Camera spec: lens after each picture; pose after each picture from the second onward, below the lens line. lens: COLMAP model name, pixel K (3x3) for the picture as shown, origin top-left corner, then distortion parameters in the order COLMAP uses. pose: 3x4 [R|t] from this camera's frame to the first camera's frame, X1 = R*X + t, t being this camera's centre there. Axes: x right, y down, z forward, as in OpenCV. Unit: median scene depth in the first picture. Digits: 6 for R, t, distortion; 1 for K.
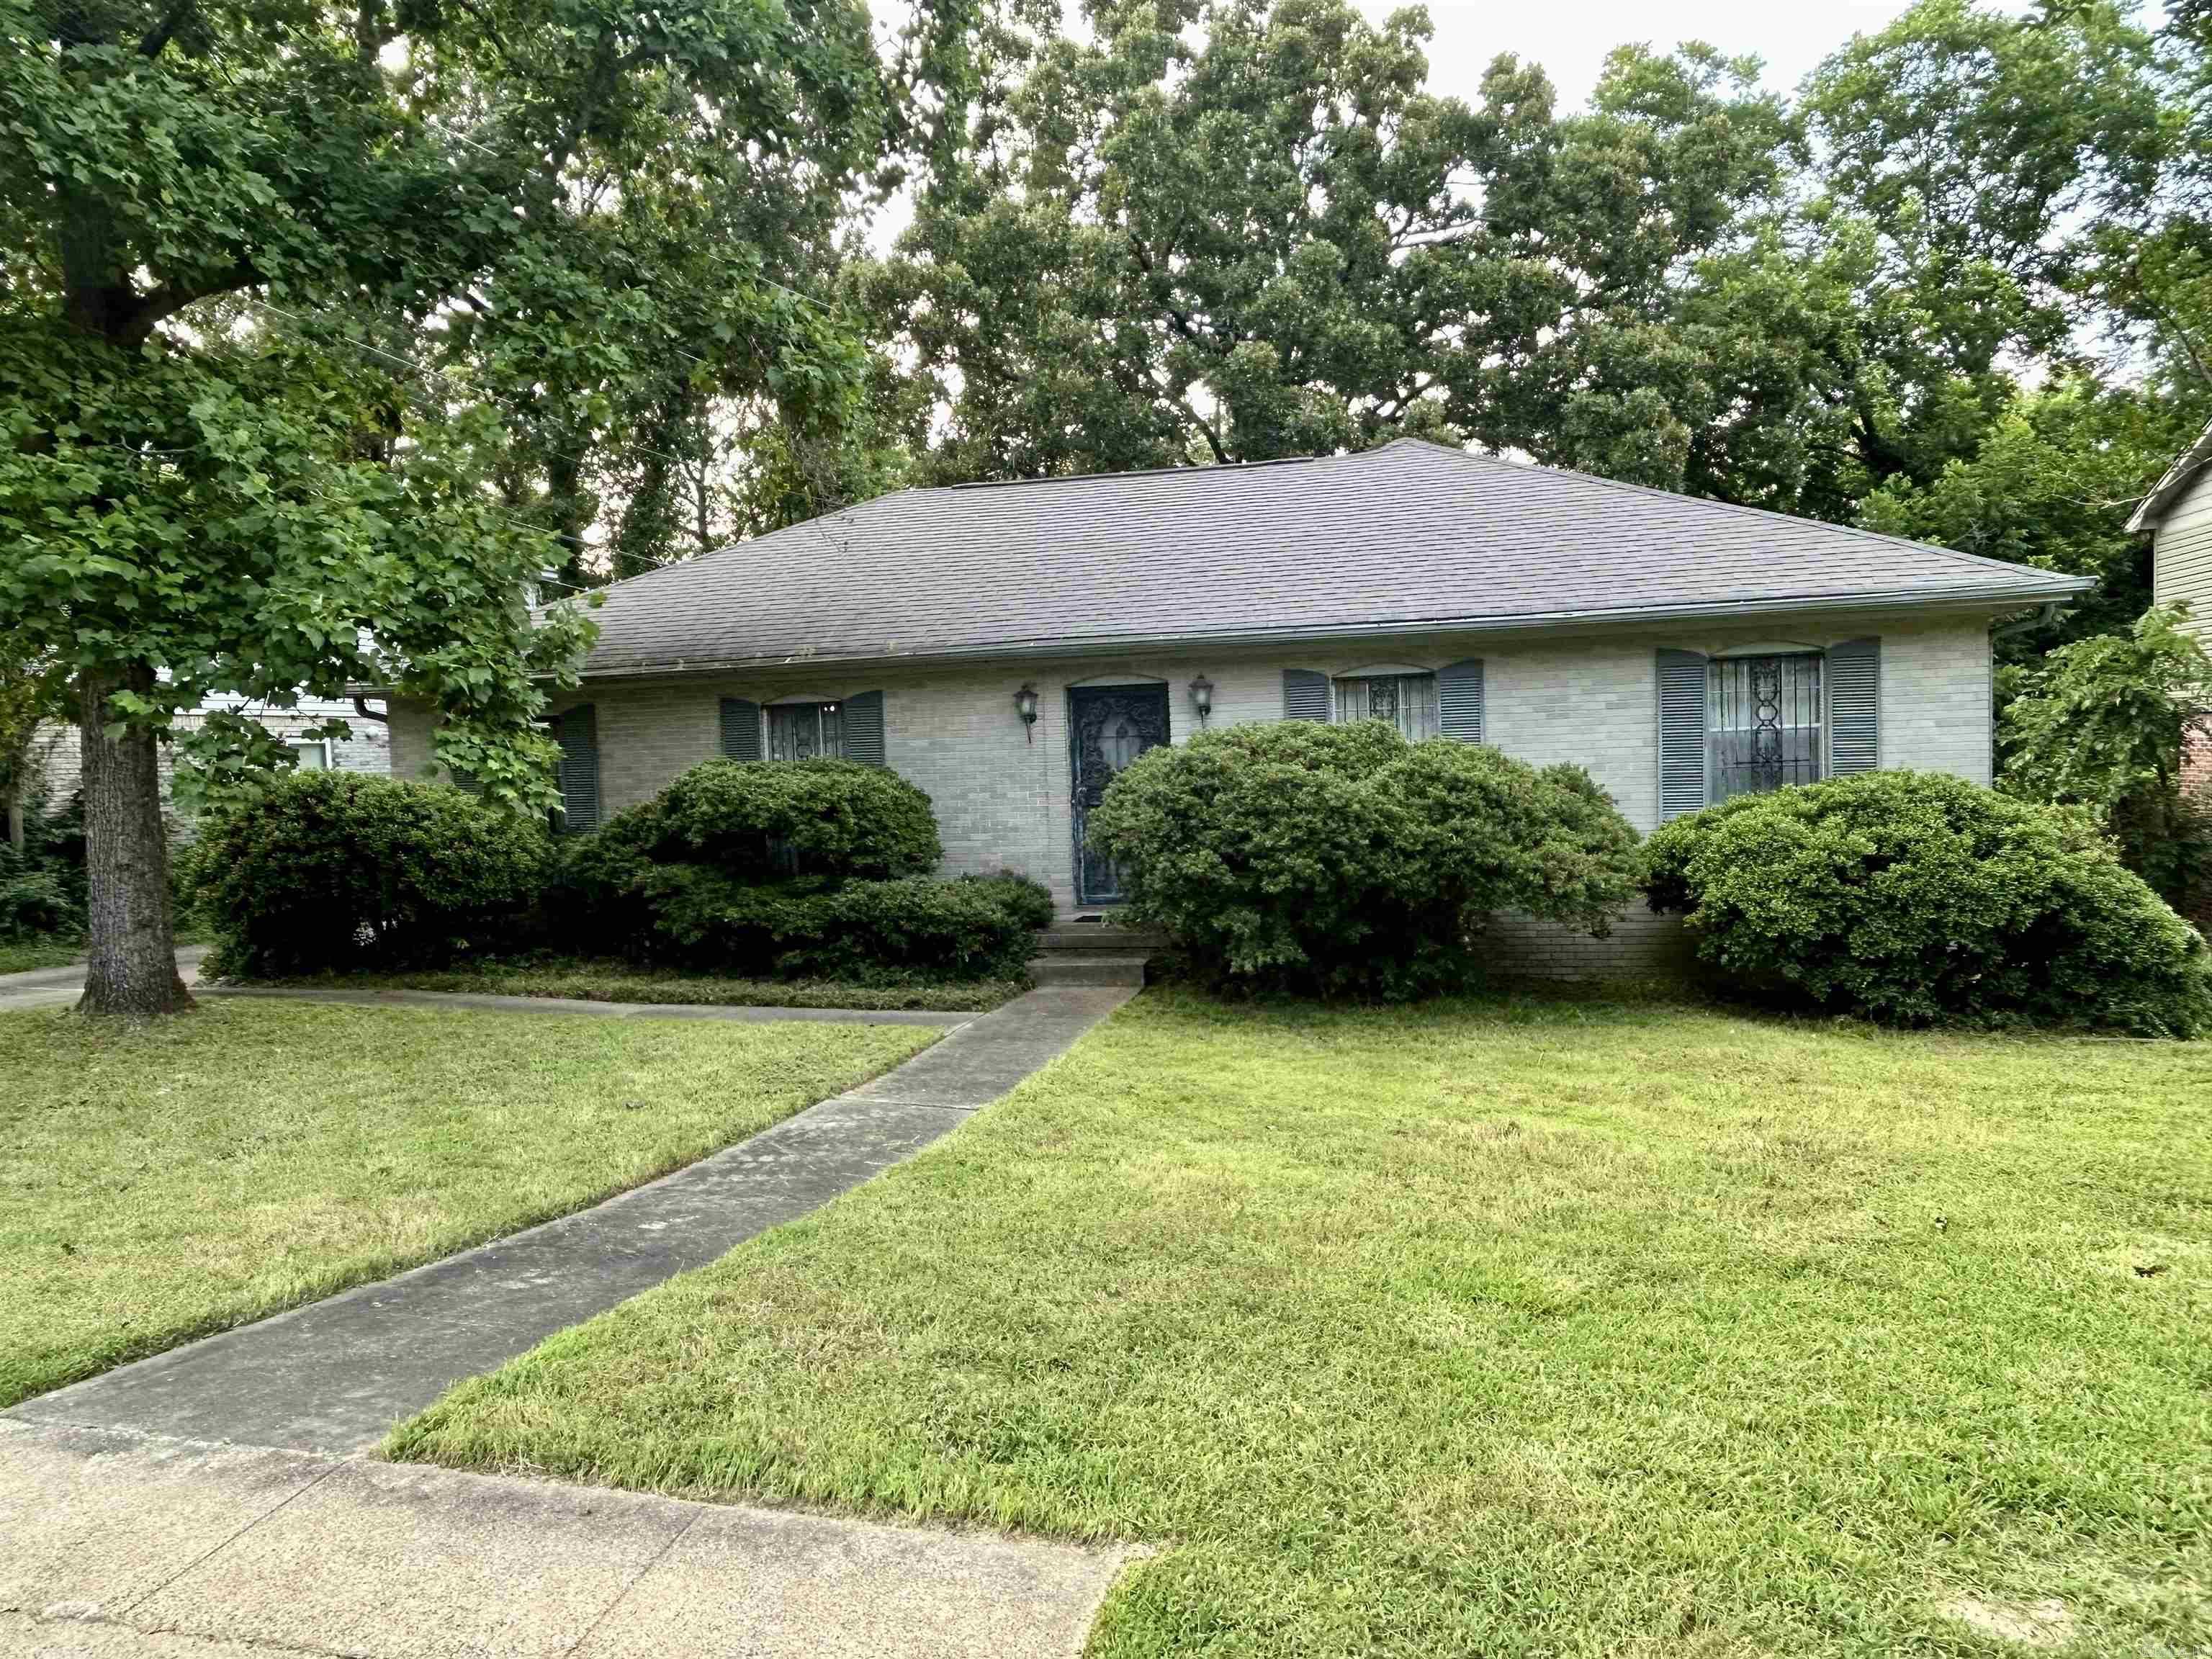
lens RADIAL K [[1428.7, 0, 1109.3], [0, 1428.7, 826.4], [0, 0, 1]] dist [-0.006569, -0.002097]
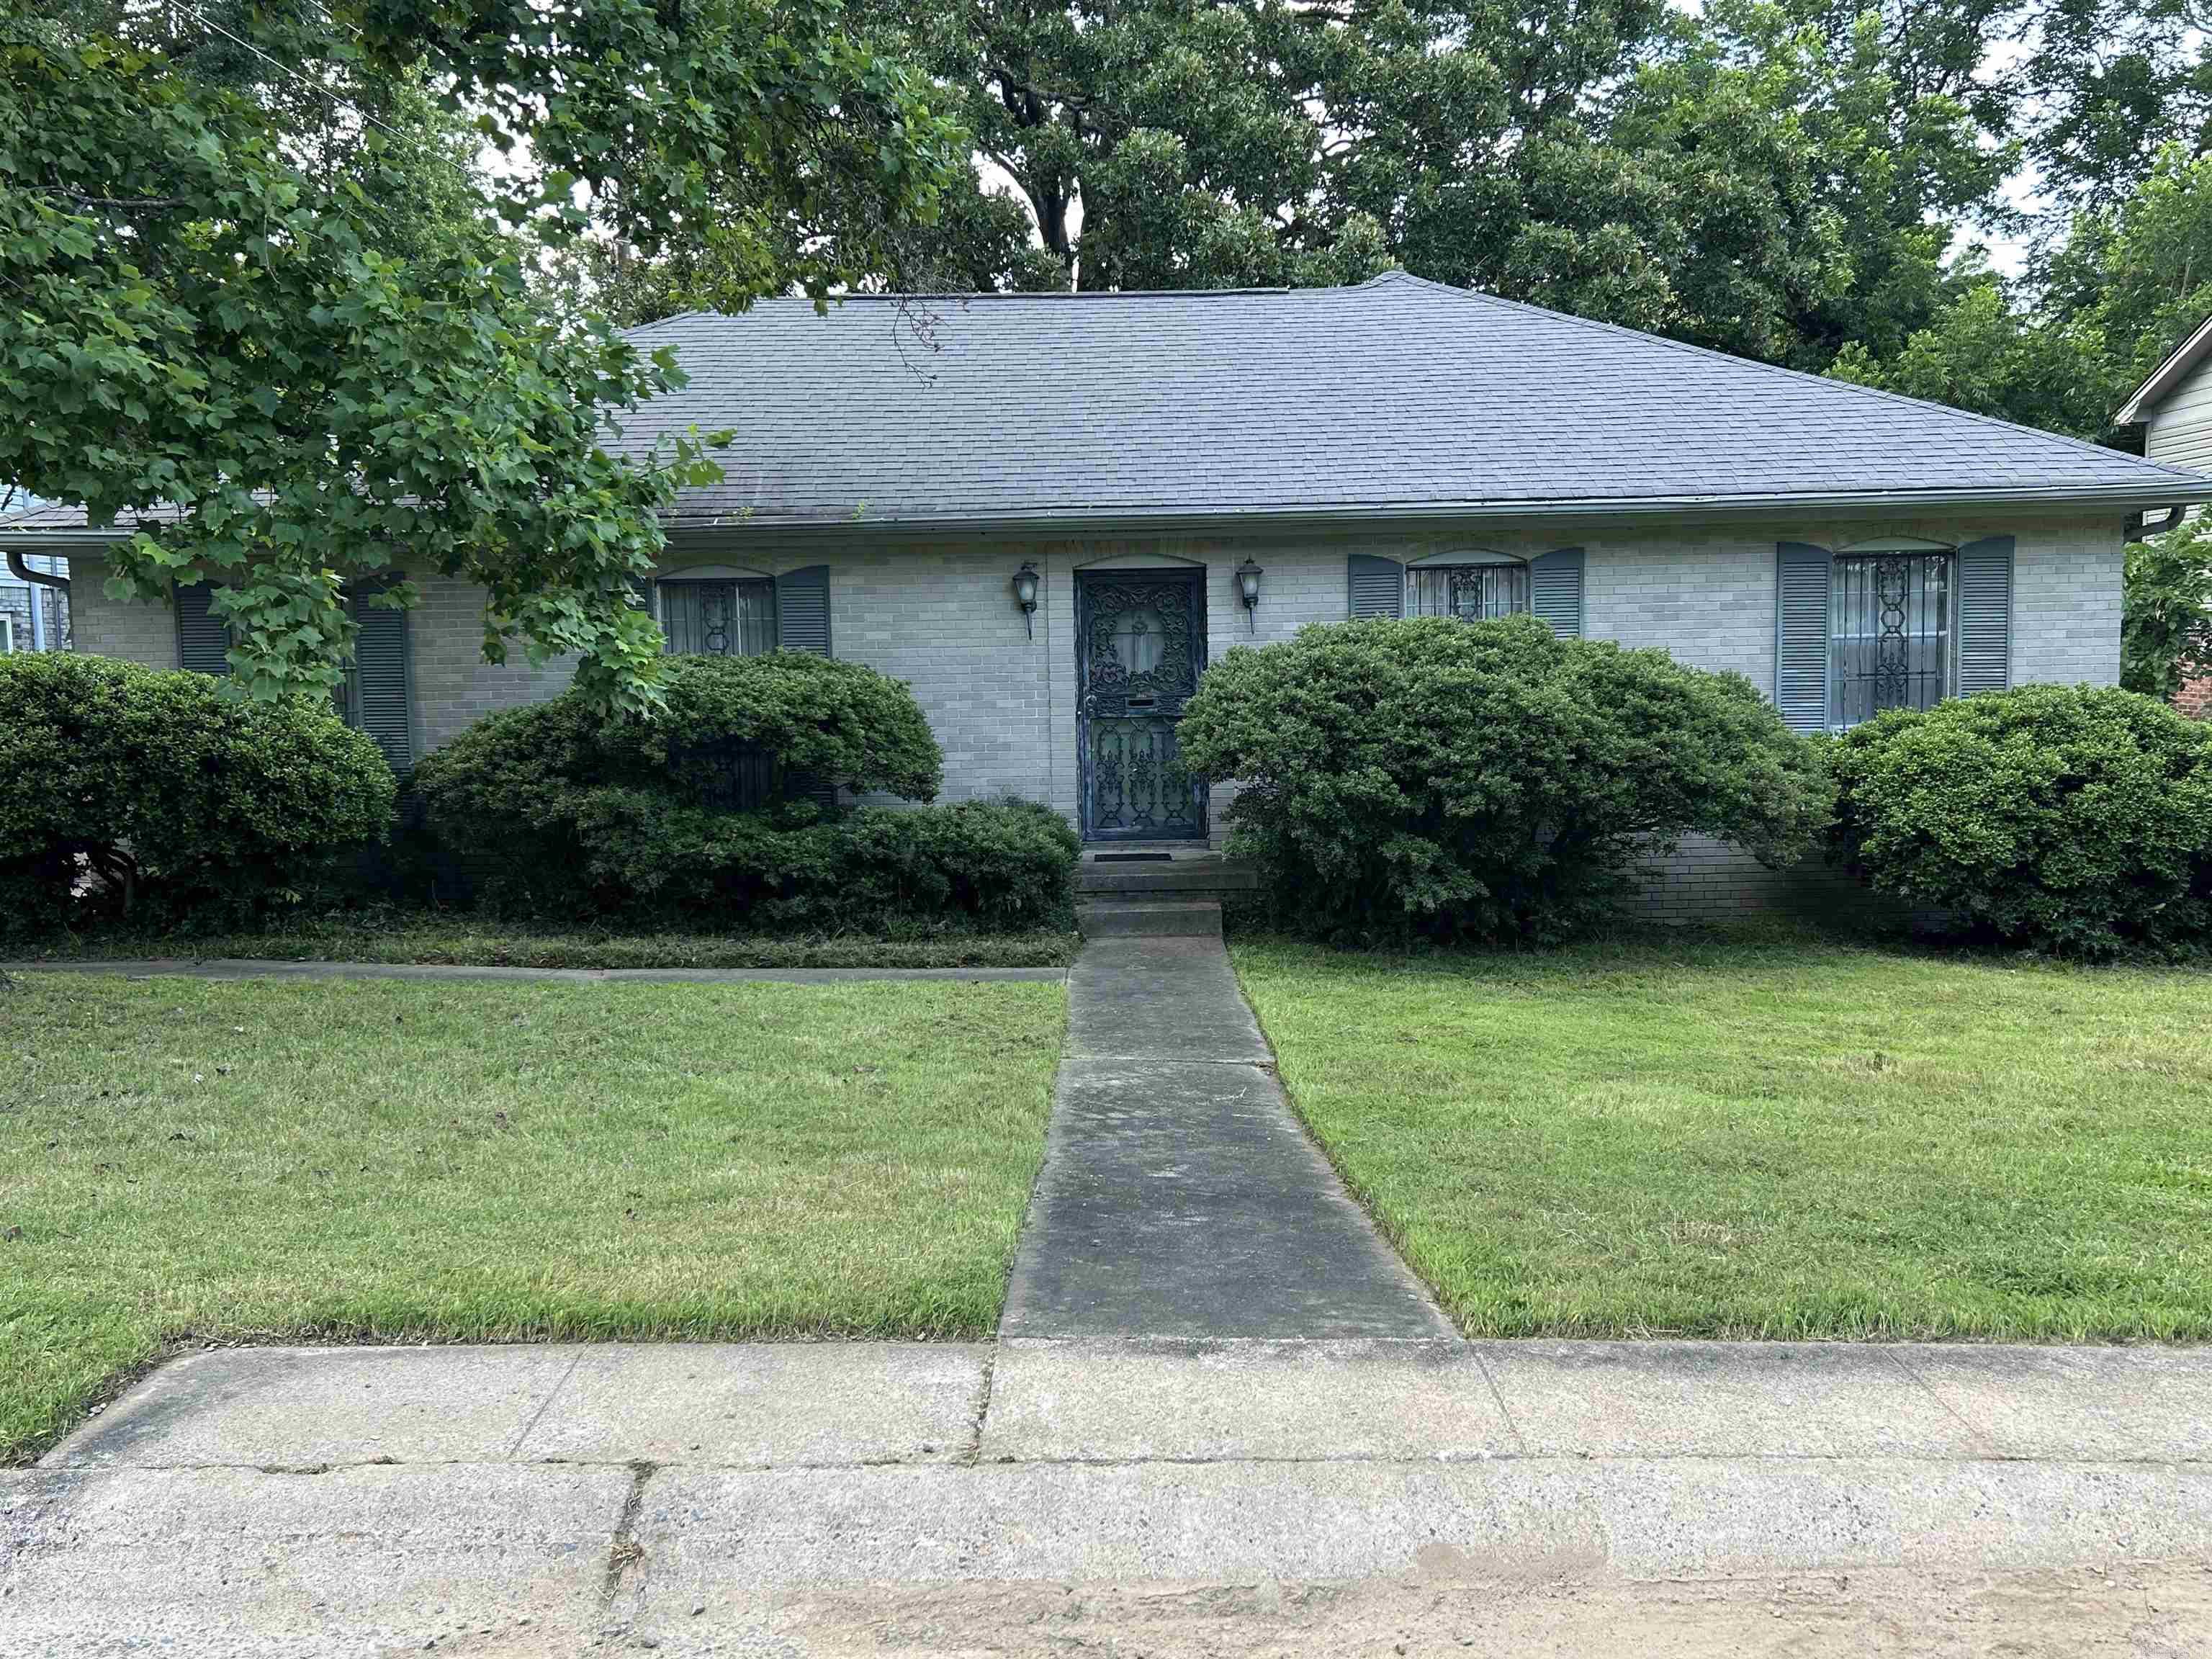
lens RADIAL K [[1912.5, 0, 1100.1], [0, 1912.5, 838.9], [0, 0, 1]] dist [0.043581, -0.047856]
pose [[0.974032, -0.003689, 0.226382, -0.297560], [-0.004923, 0.999286, 0.037467, 0.015130], [-0.226359, -0.037609, 0.973318, -0.057697]]
